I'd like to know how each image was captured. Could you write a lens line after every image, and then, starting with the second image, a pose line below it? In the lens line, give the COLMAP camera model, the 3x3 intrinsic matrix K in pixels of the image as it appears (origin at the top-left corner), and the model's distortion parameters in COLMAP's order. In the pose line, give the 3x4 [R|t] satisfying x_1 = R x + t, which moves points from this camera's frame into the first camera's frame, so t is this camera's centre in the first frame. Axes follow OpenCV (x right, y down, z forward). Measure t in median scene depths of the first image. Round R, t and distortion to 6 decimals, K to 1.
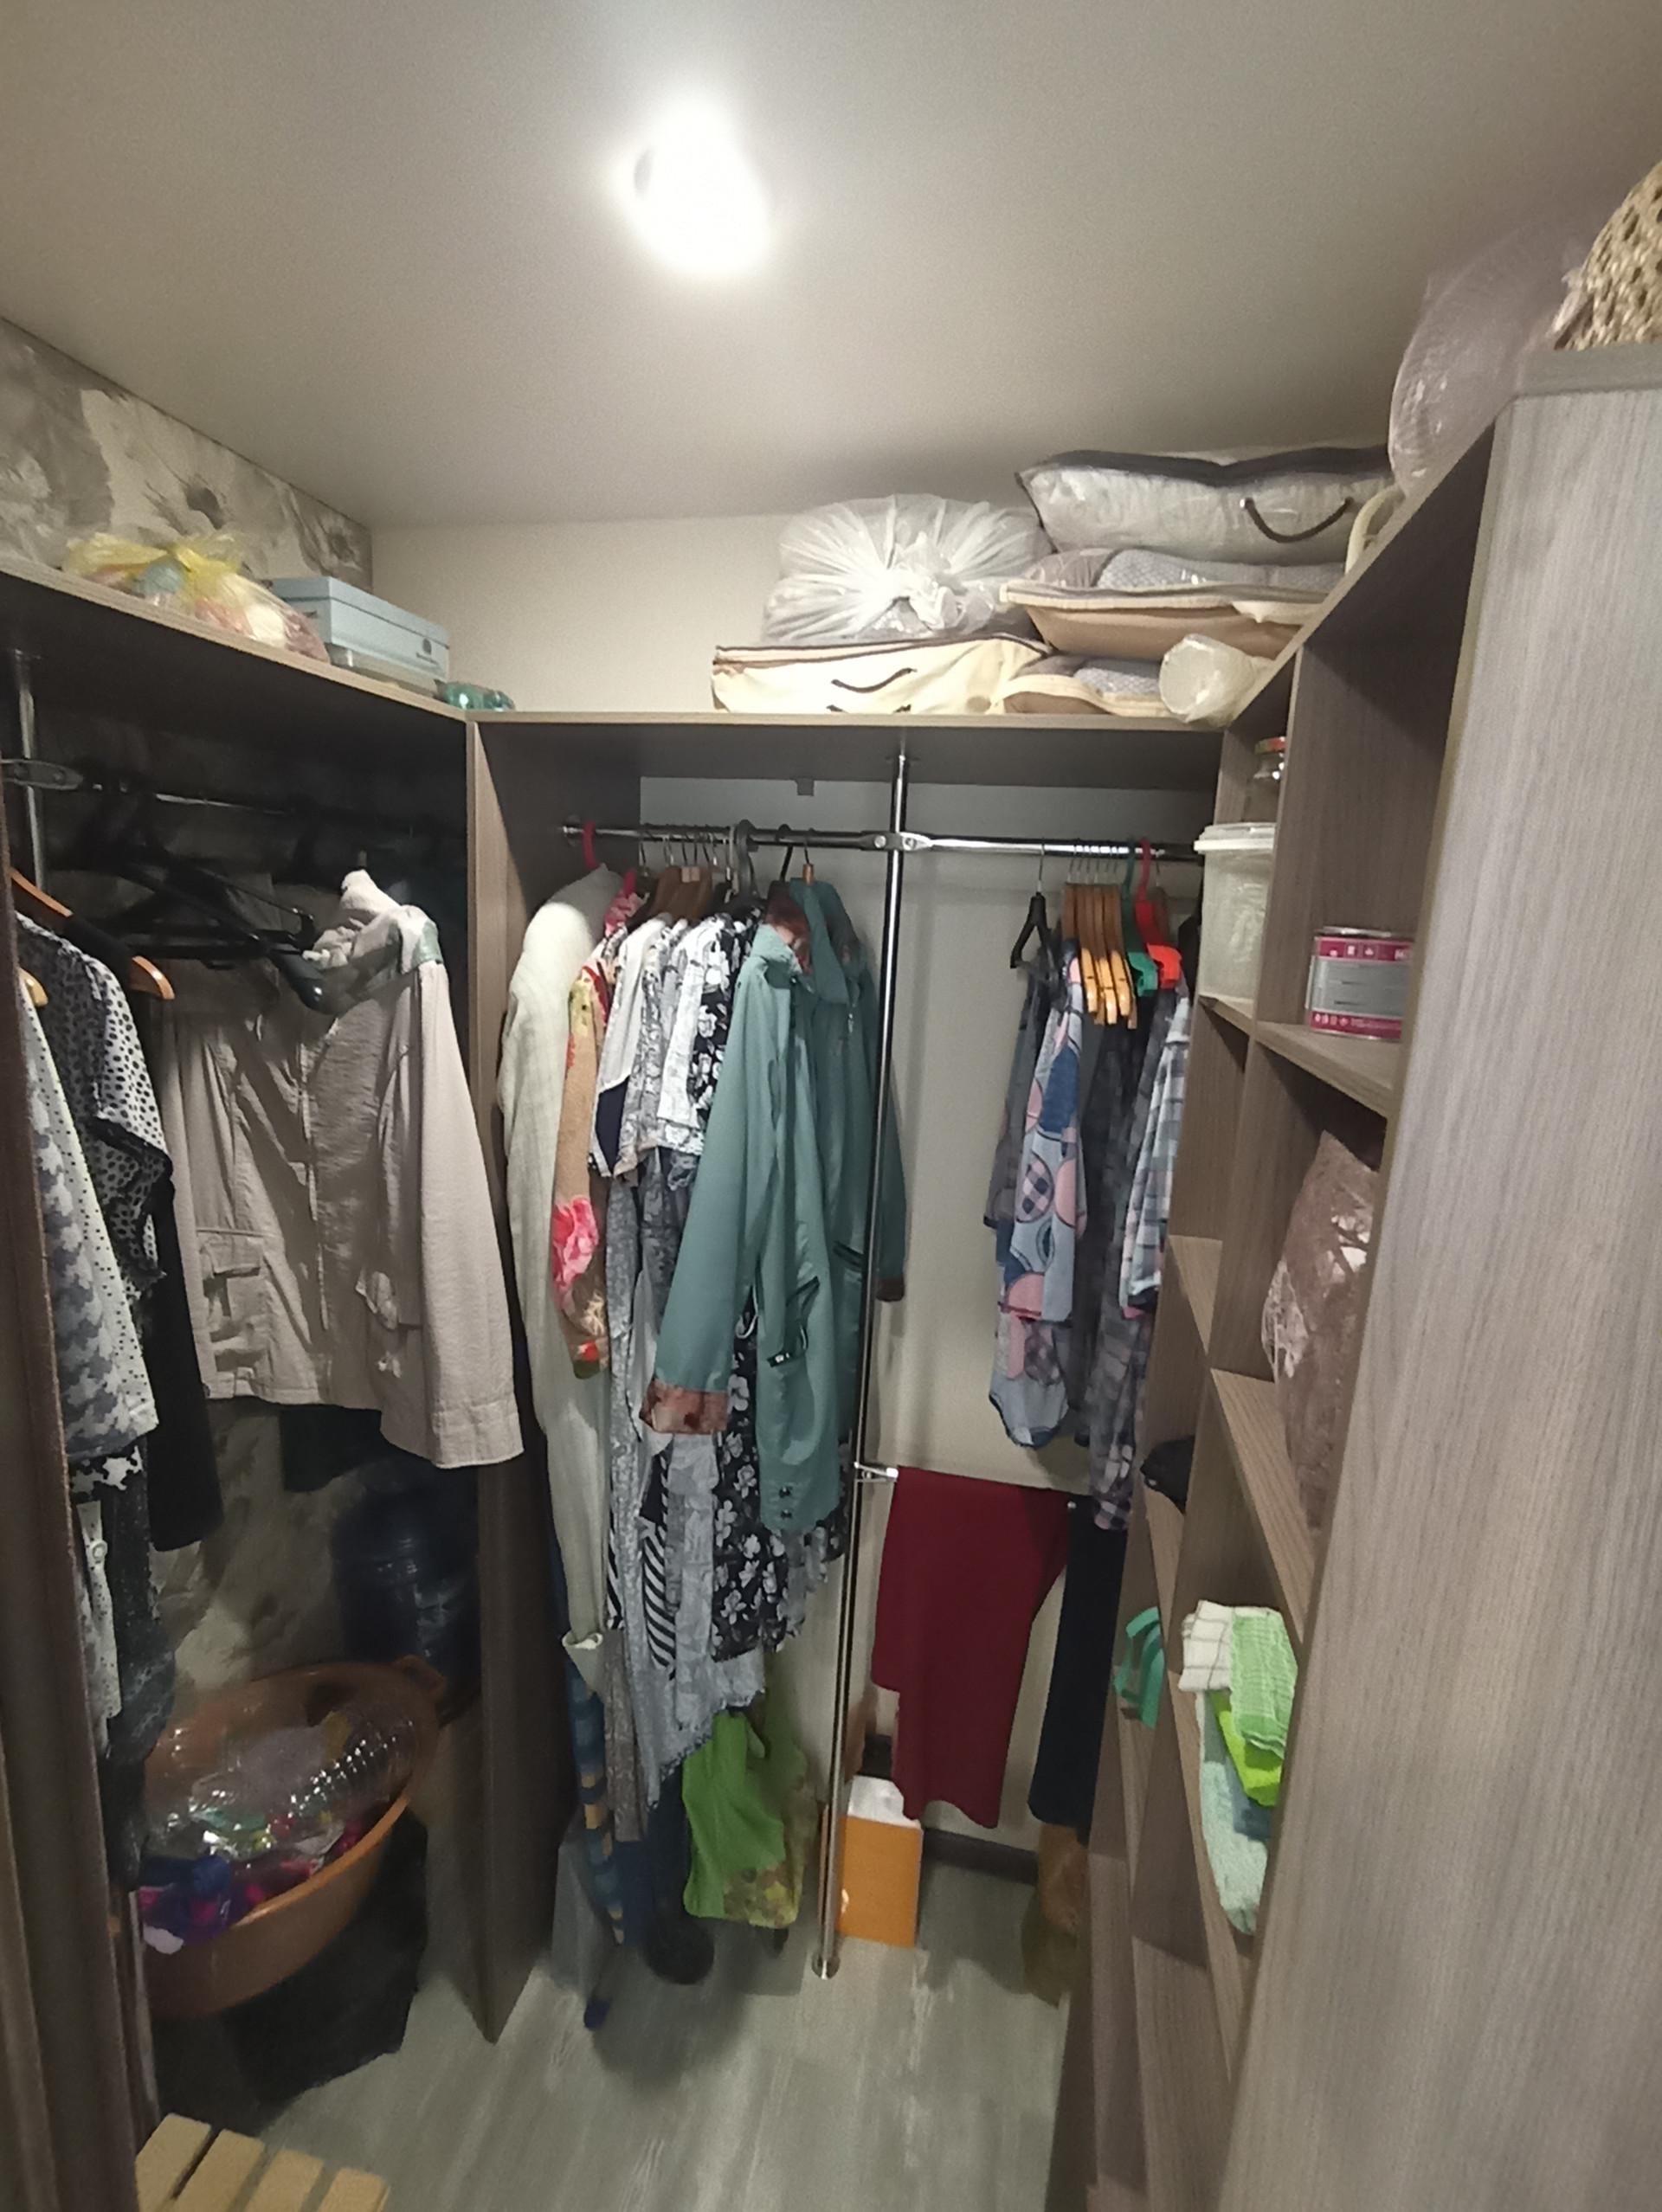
lens RADIAL K [[1006.8, 0, 818.5], [0, 1006.8, 1086.8], [0, 0, 1]] dist [-0.053239, 0.036985]
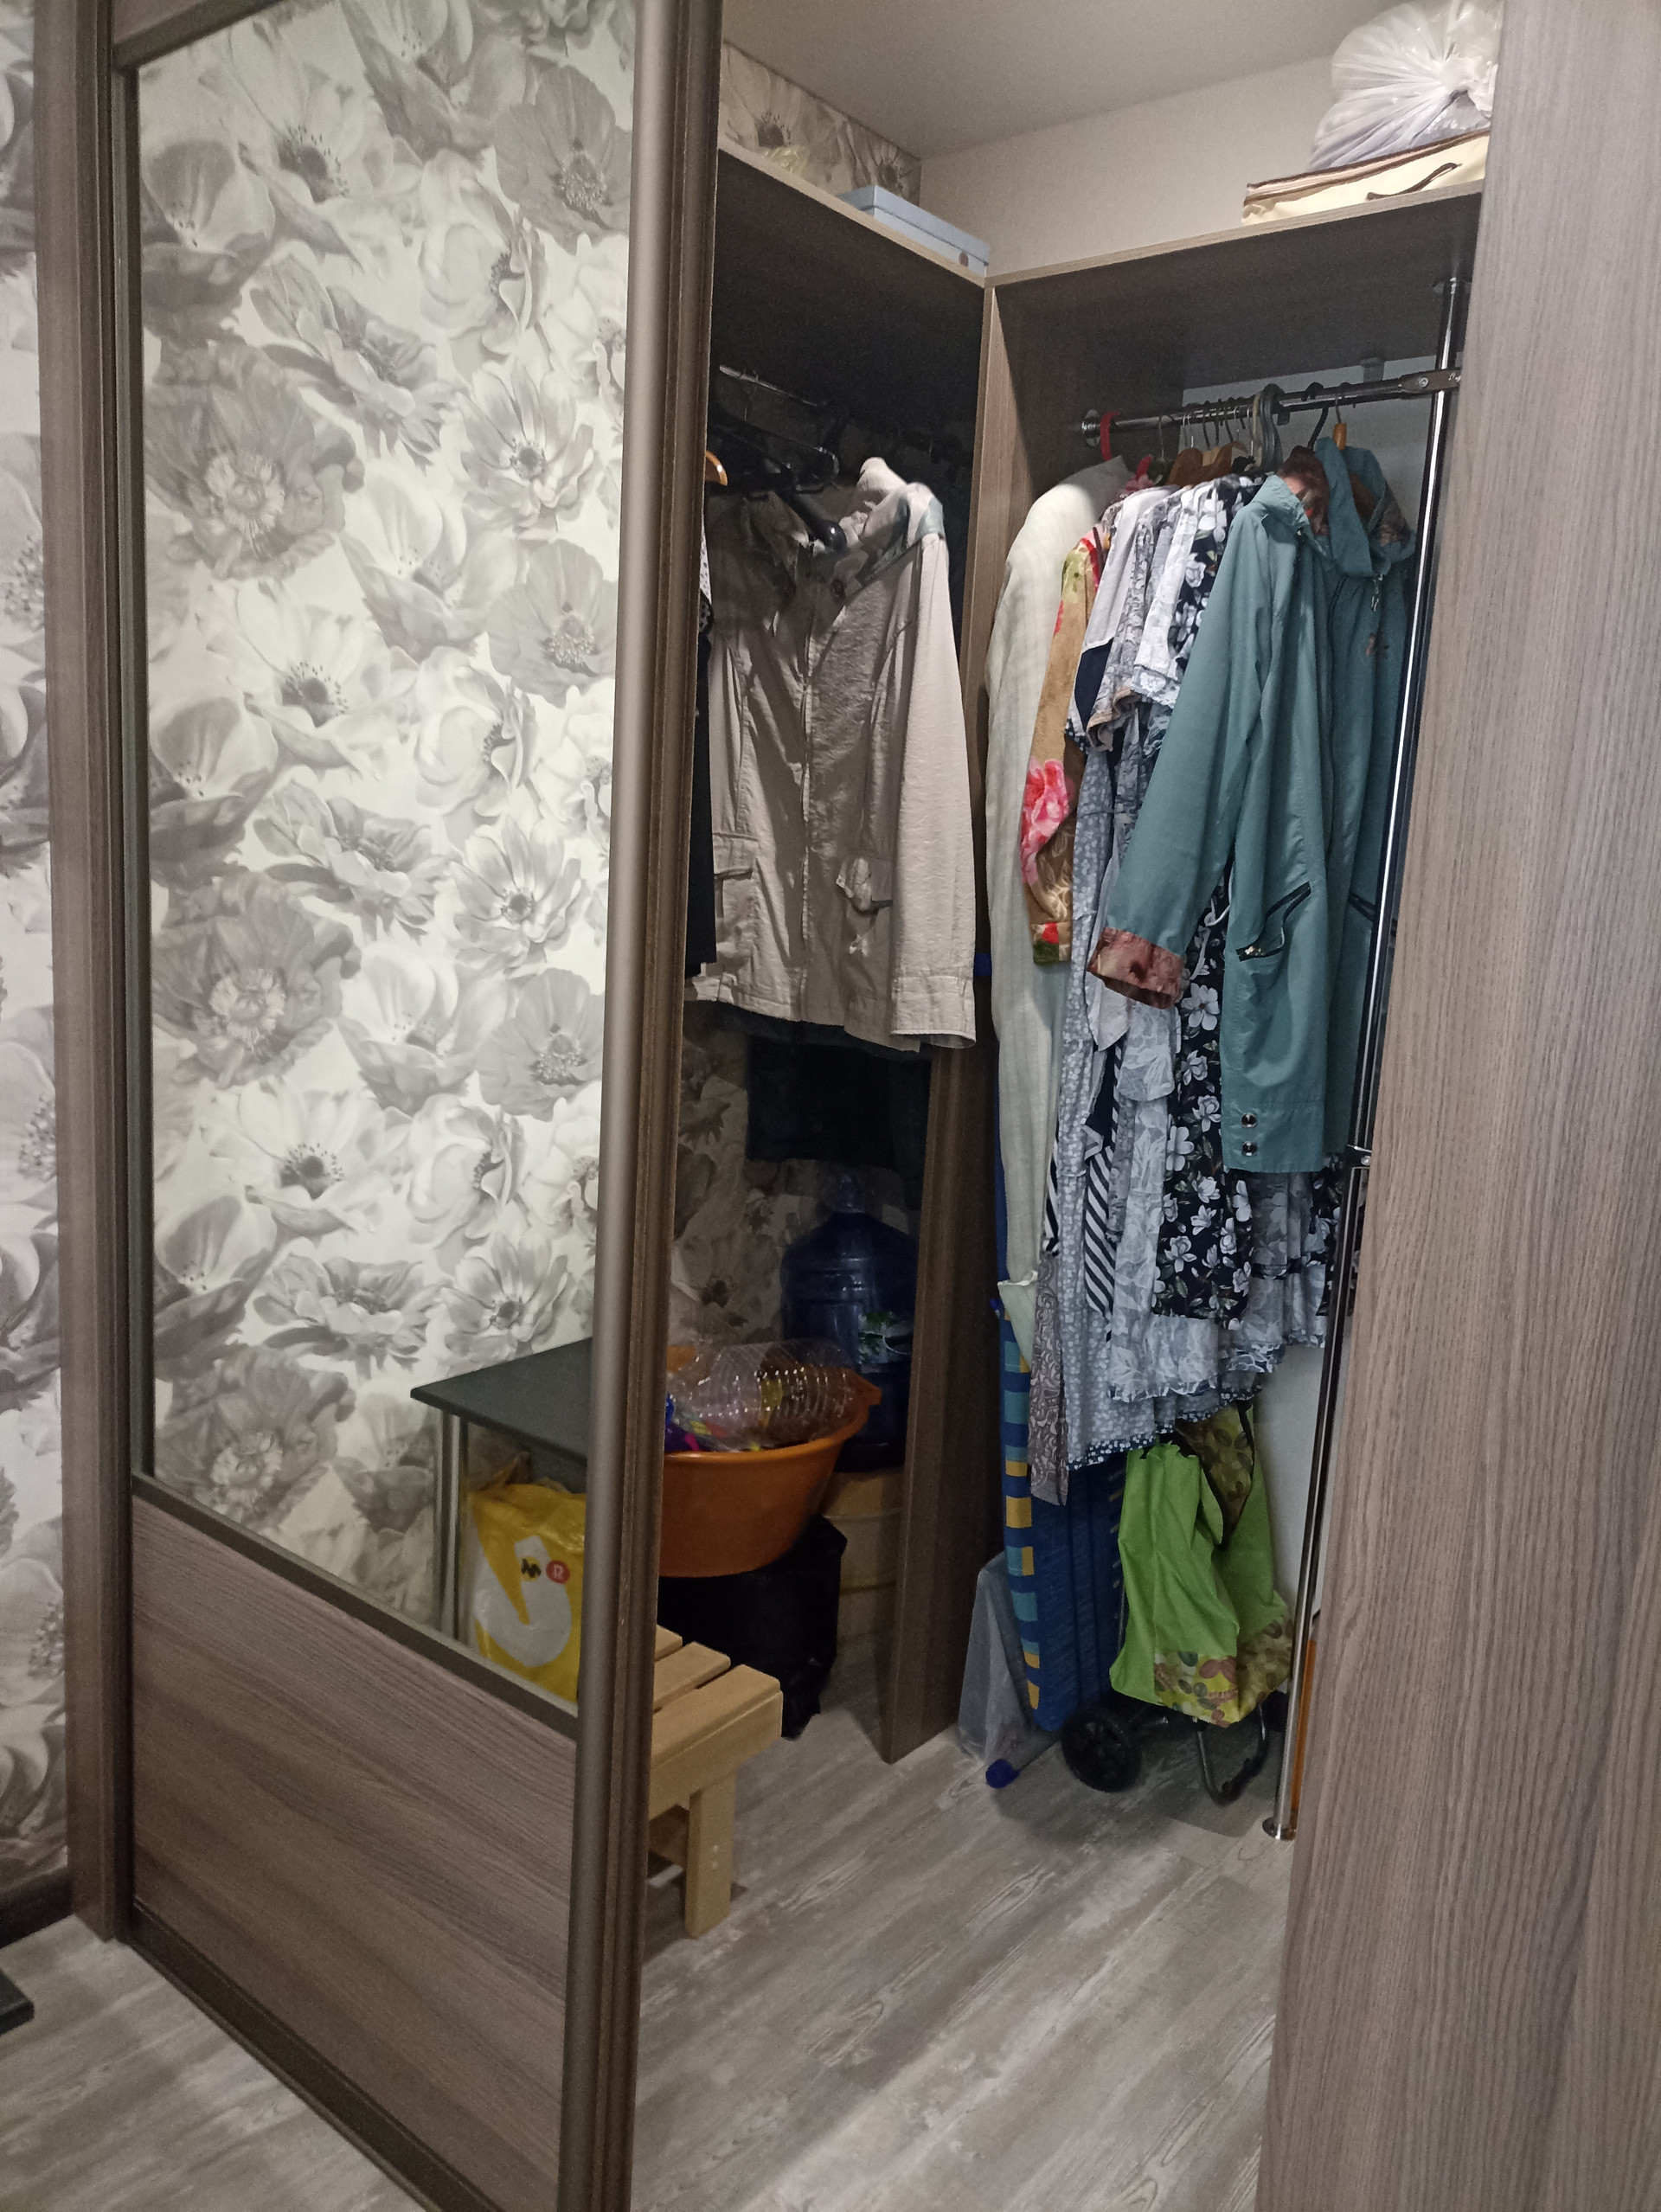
lens RADIAL K [[1627.6, 0, 830.5], [0, 1627.6, 1106.0], [0, 0, 1]] dist [0.016589, -0.008968]
pose [[0.896777, 0.075830, -0.435937, 0.274930], [-0.093521, 0.995431, -0.019234, 0.473085], [0.432487, 0.058018, 0.899772, -0.488757]]
